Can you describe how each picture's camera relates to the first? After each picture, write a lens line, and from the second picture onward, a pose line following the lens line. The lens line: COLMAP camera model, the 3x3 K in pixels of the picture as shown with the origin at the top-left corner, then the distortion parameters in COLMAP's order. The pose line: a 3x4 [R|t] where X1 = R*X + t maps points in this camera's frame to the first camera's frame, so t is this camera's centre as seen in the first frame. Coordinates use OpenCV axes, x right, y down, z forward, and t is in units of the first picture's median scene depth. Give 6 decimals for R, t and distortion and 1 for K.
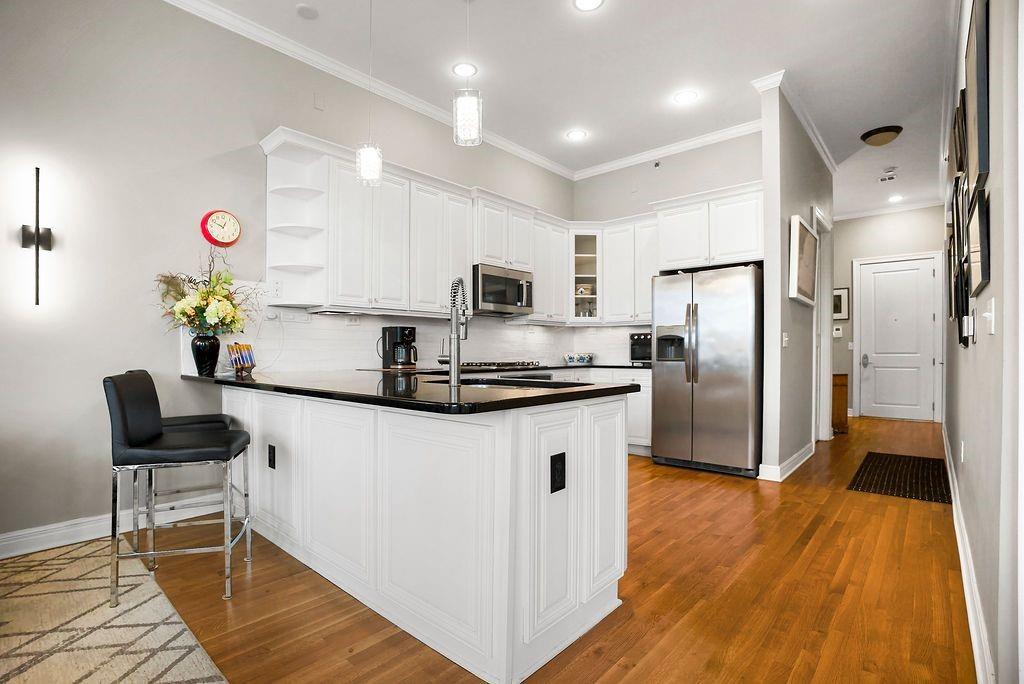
lens RADIAL K [[491.9, 0, 505.8], [0, 491.9, 357.2], [0, 0, 1]] dist [-0.050855, 0.017366]
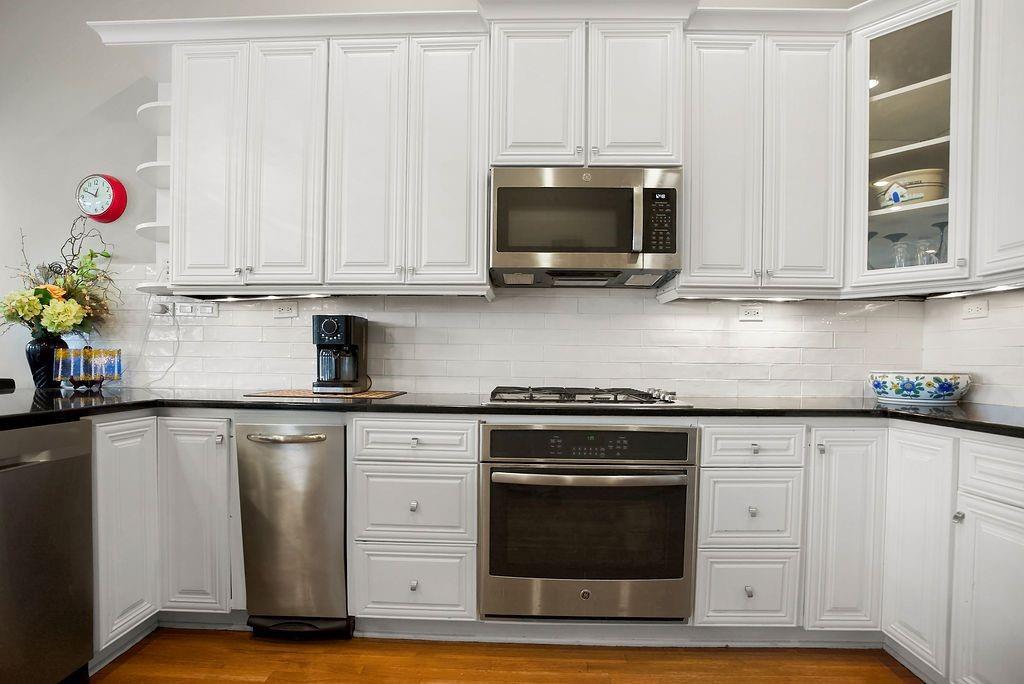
lens RADIAL K [[496.6, 0, 509.7], [0, 496.6, 375.6], [0, 0, 1]] dist [-0.072155, 0.023419]
pose [[0.642005, 0.032961, -0.765992, 0.329432], [-0.021591, 0.999456, 0.024911, -0.011706], [0.766397, 0.000546, 0.642367, 0.781276]]
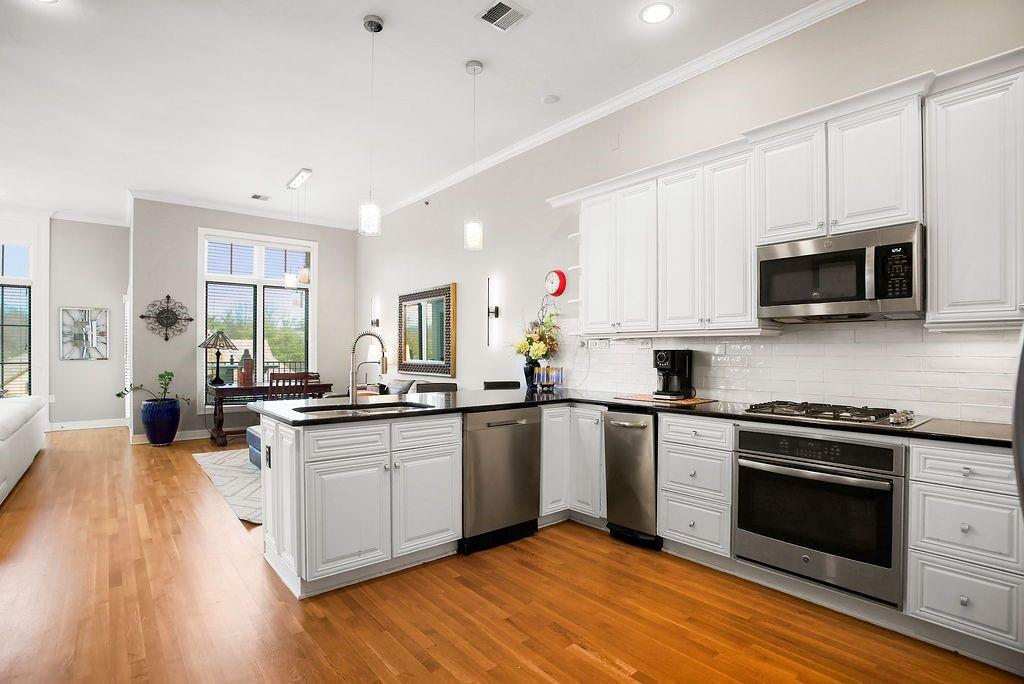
lens RADIAL K [[512.2, 0, 505.2], [0, 512.2, 346.9], [0, 0, 1]] dist [-0.034151, 0.001301]
pose [[-0.159872, -0.004887, -0.987126, 0.701910], [-0.011217, 0.999932, -0.003134, -0.058694], [0.987074, 0.010572, -0.159916, 0.845875]]
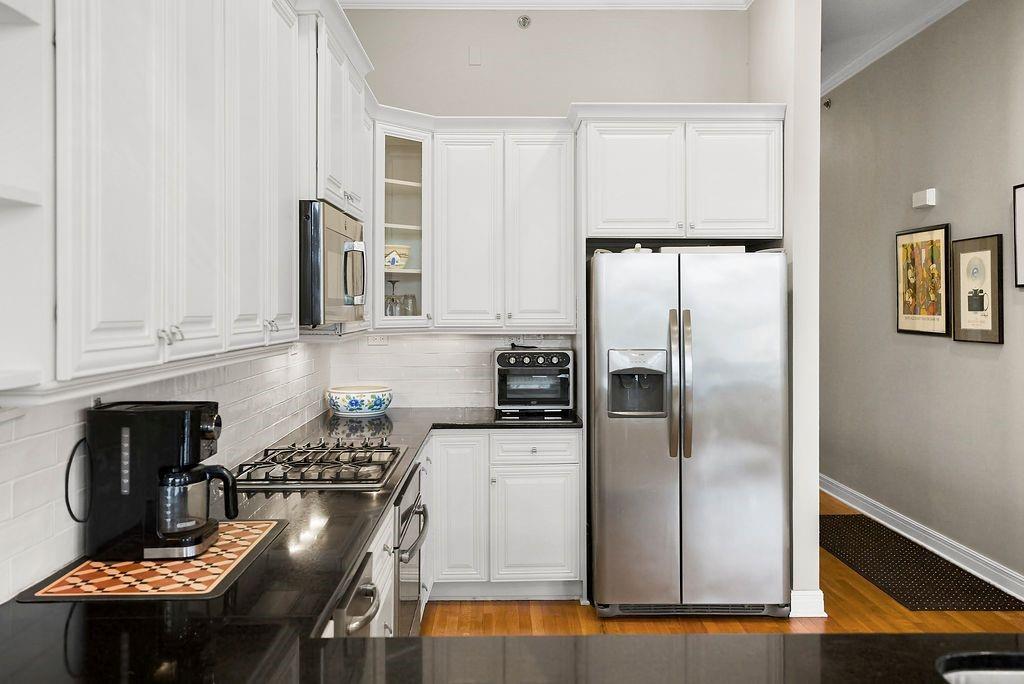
lens RADIAL K [[808.9, 0, 513.9], [0, 808.9, 301.4], [0, 0, 1]] dist [0.004814, 0.002179]
pose [[0.737342, 0.007469, 0.675479, -0.373842], [0.006129, 0.999824, -0.017745, -0.110403], [-0.675492, 0.017224, 0.737166, 0.497980]]
